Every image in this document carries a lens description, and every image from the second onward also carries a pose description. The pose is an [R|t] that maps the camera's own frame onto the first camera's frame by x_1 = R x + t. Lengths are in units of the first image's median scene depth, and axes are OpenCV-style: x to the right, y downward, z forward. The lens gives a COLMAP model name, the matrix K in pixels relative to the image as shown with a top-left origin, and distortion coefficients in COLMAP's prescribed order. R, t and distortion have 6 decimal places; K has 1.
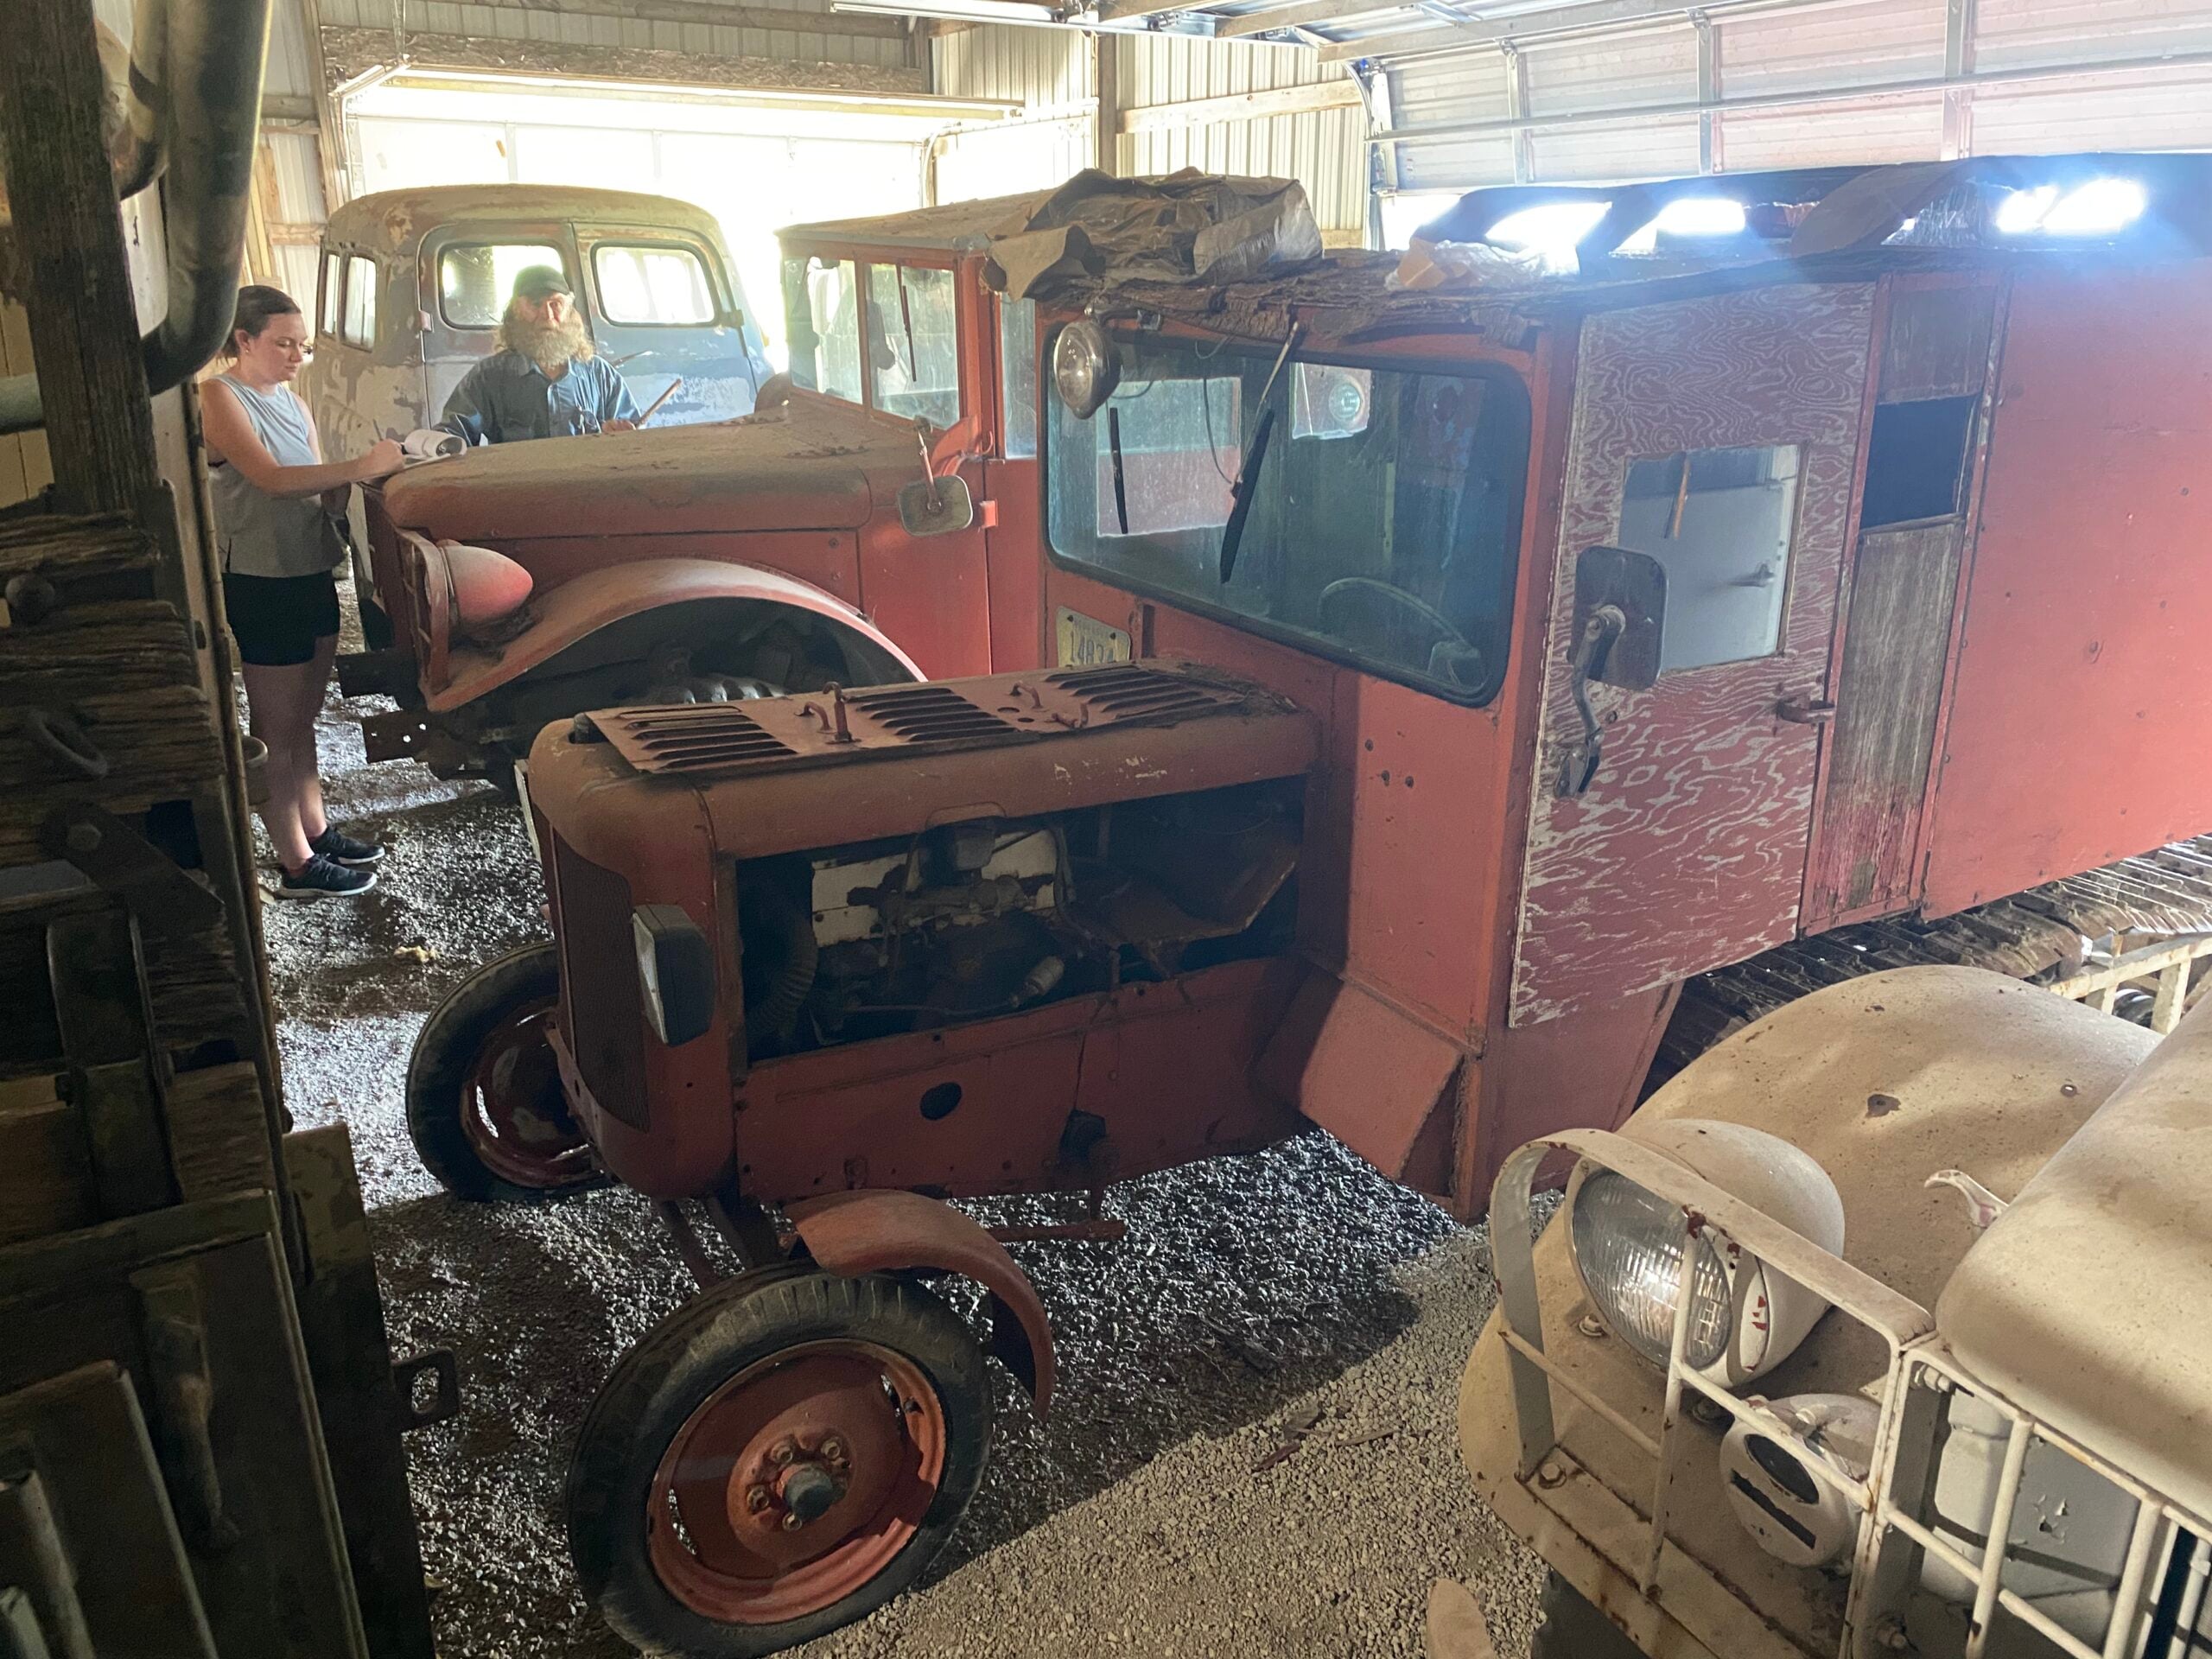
lens RADIAL K [[1685.6, 0, 1123.5], [0, 1685.6, 843.0], [0, 0, 1]] dist [0.041771, -0.042859]
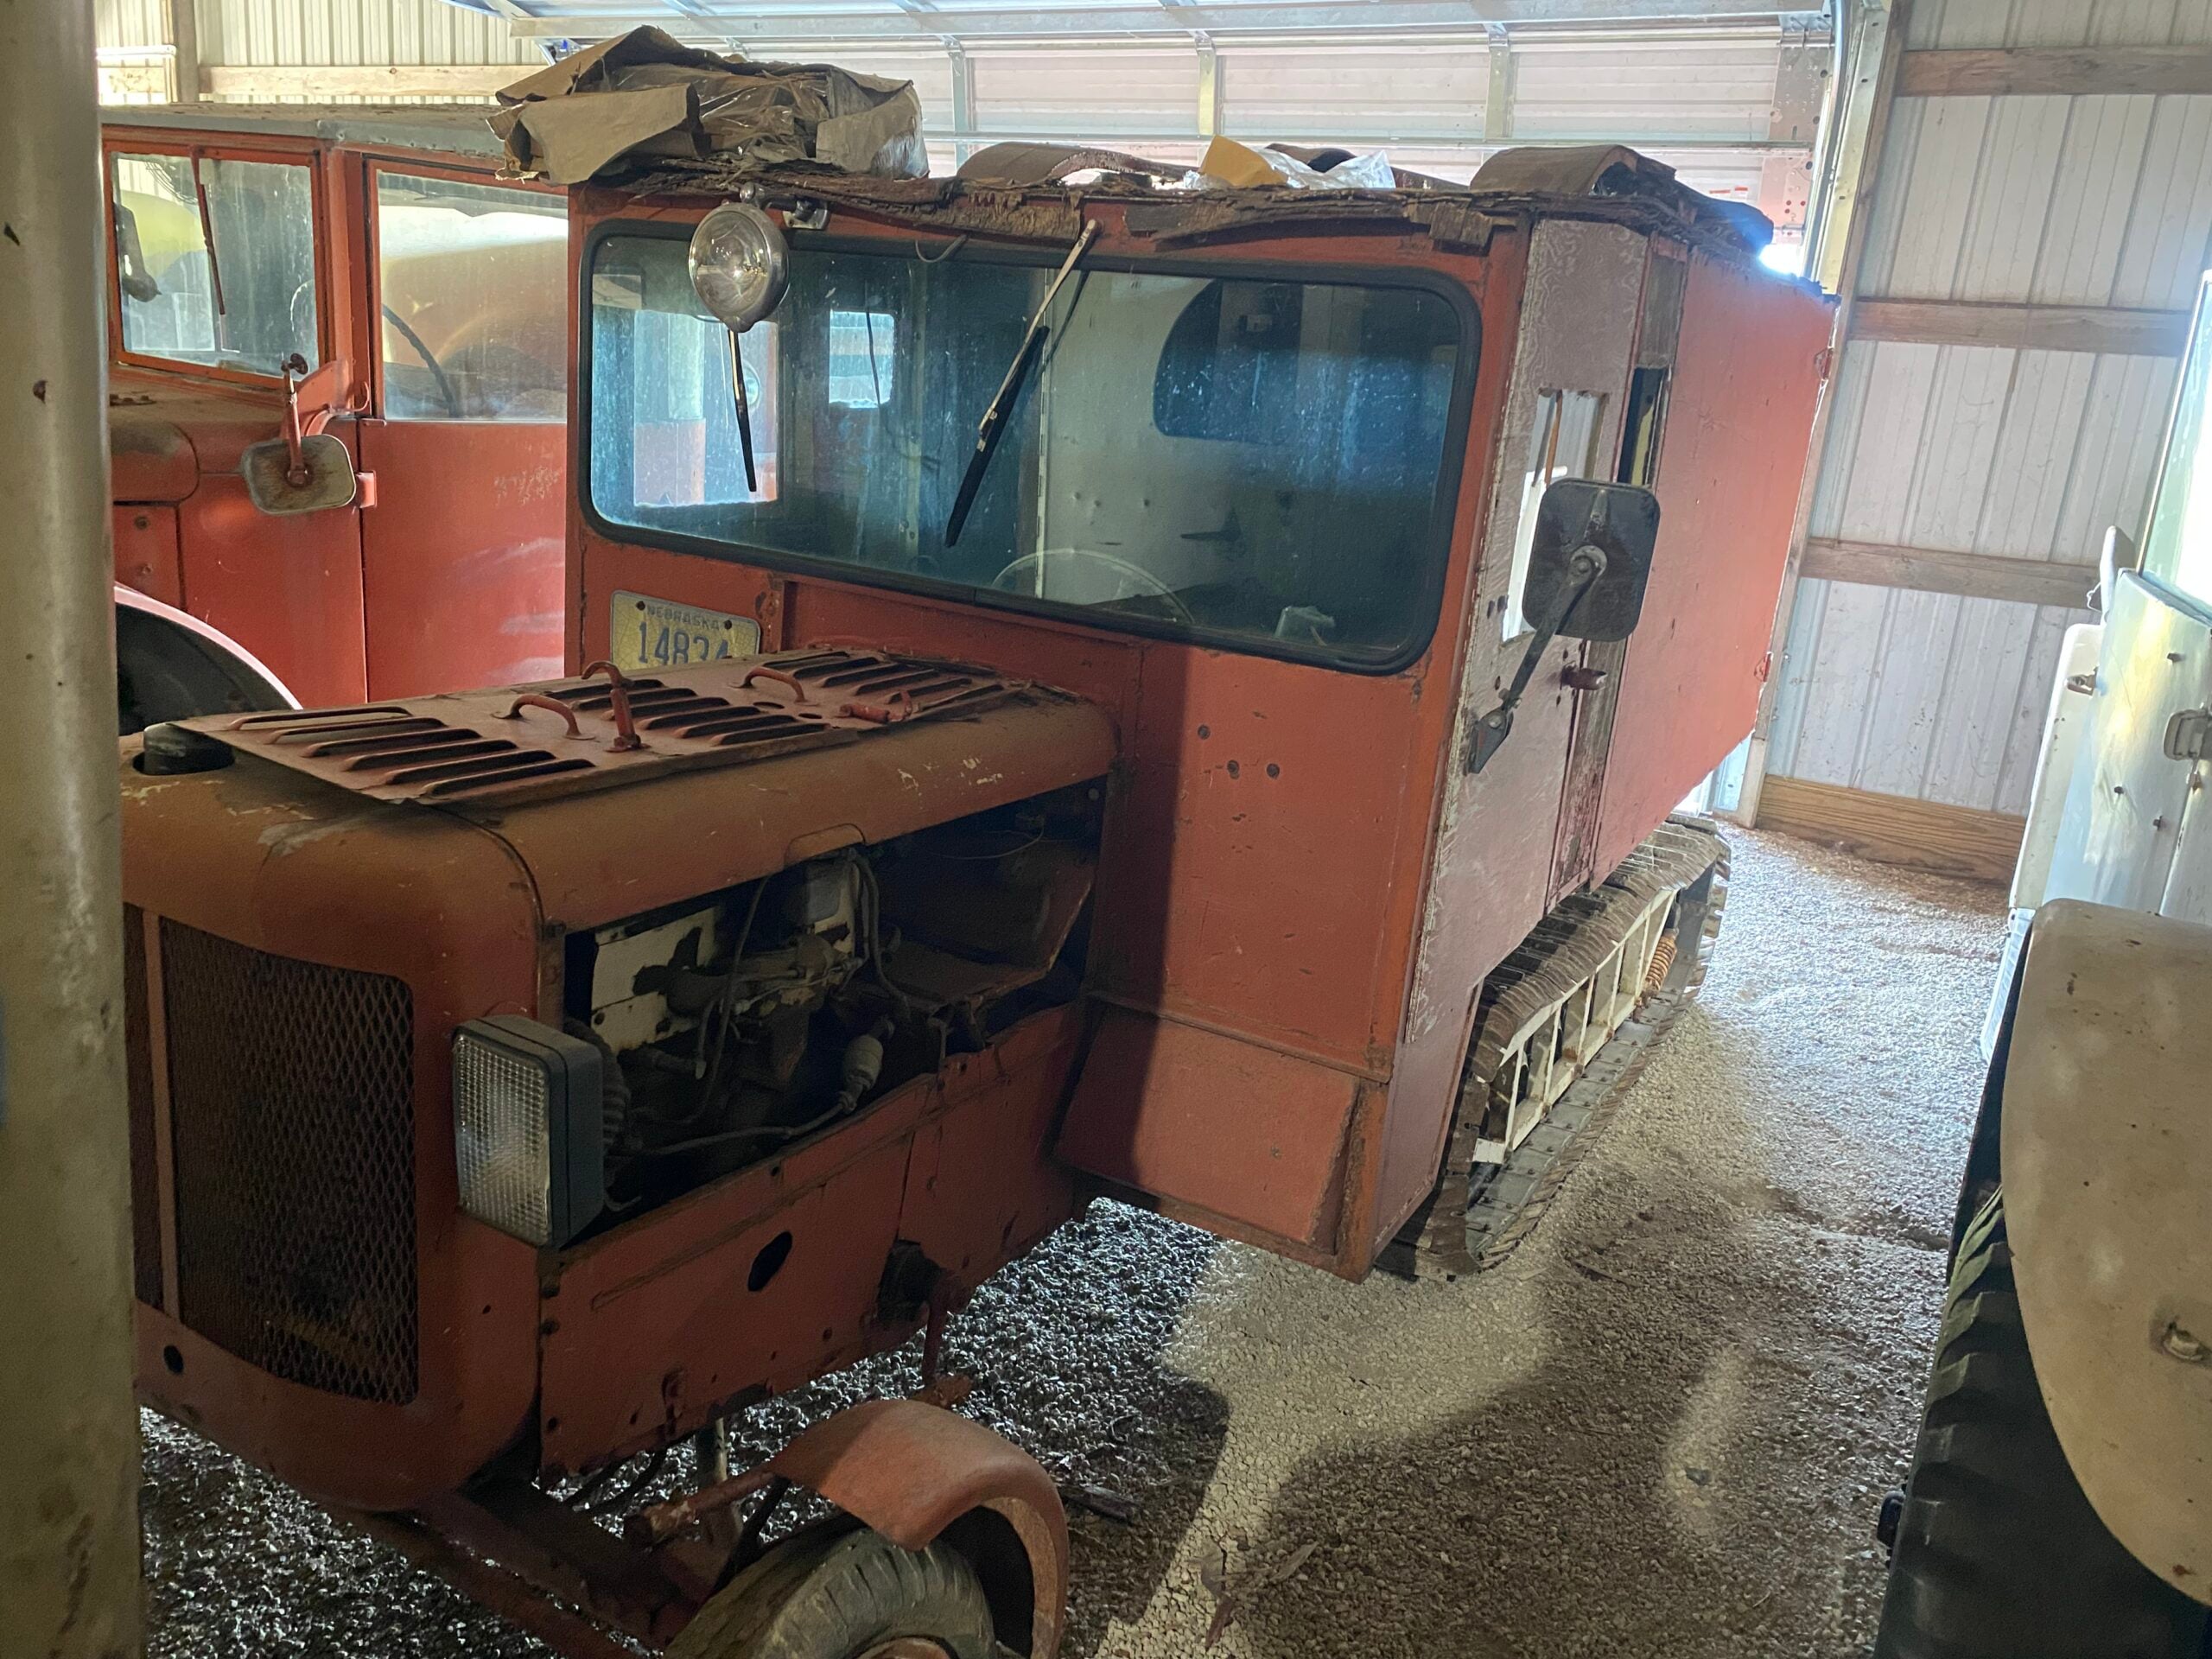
lens RADIAL K [[1685.6, 0, 1099.9], [0, 1685.6, 827.4], [0, 0, 1]] dist [0.041771, -0.042859]
pose [[0.856229, -0.068462, 0.512040, -0.313975], [0.091190, 0.995645, -0.019364, 0.000548], [-0.508484, 0.063273, 0.858744, 0.295836]]
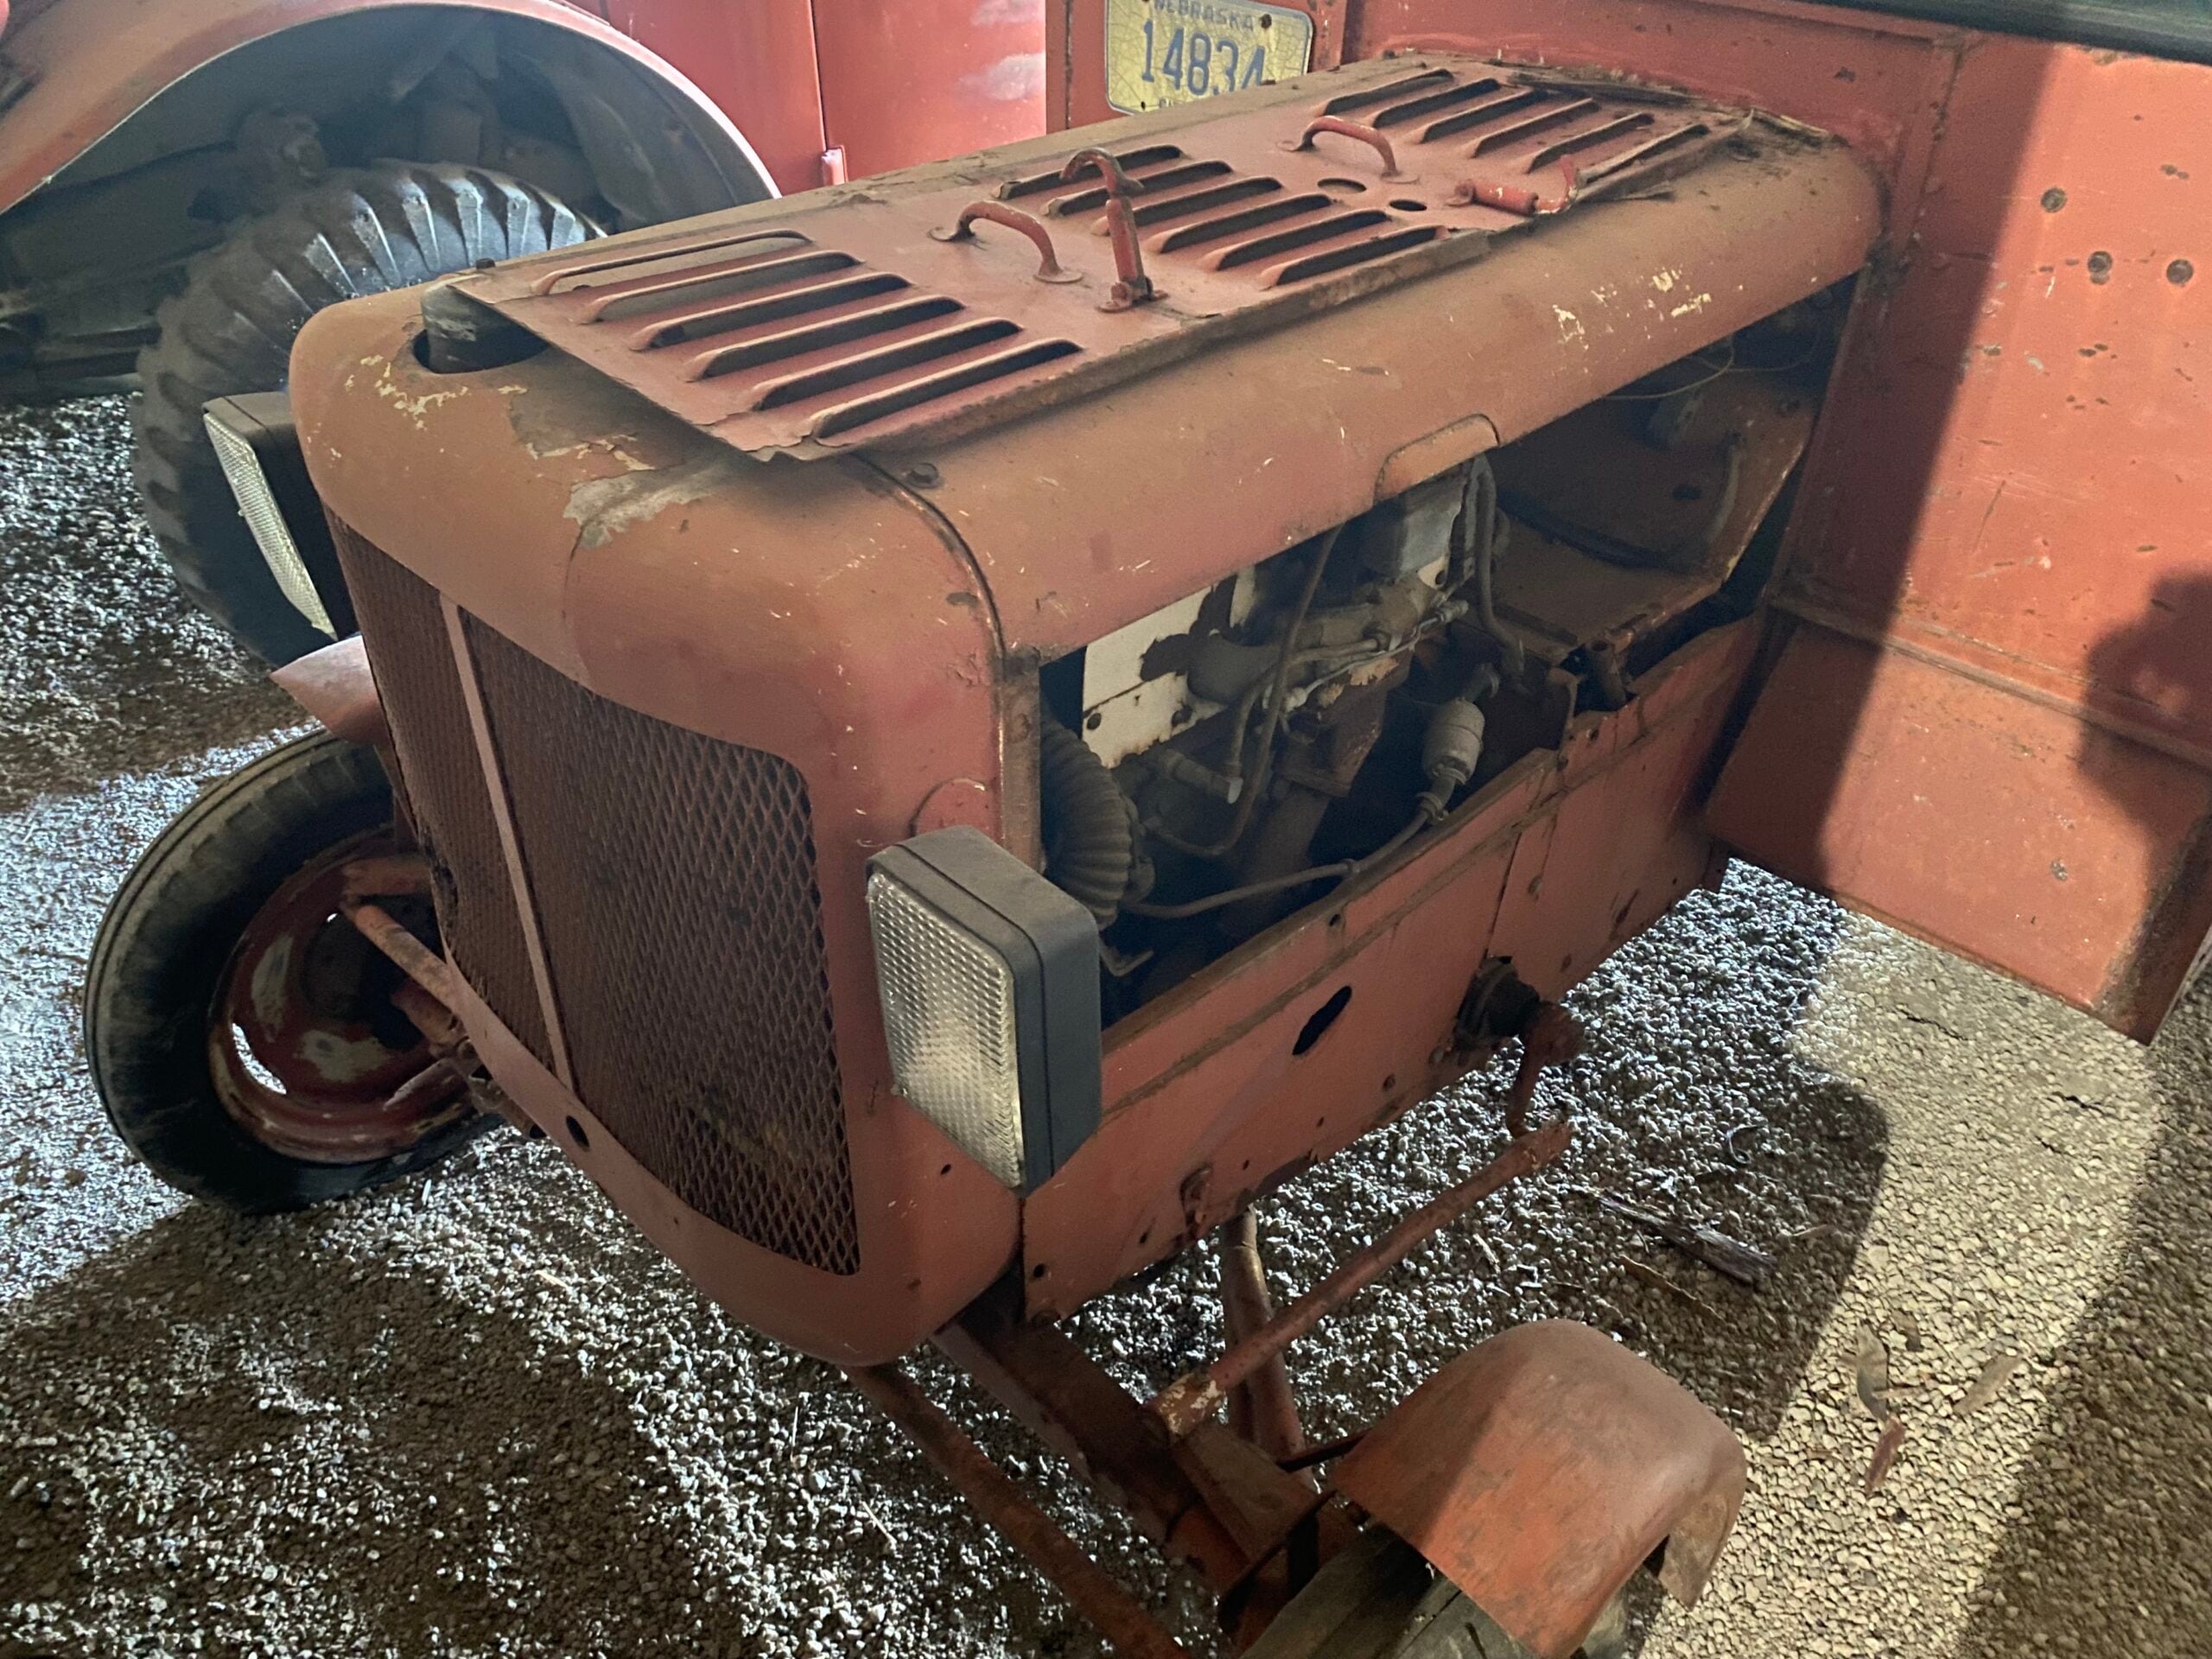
lens RADIAL K [[1685.6, 0, 1100.6], [0, 1685.6, 829.7], [0, 0, 1]] dist [0.041771, -0.042859]
pose [[0.965028, -0.159915, 0.207722, -0.249862], [0.091489, 0.948015, 0.304791, -0.058082], [-0.245664, -0.275127, 0.929491, 0.521040]]
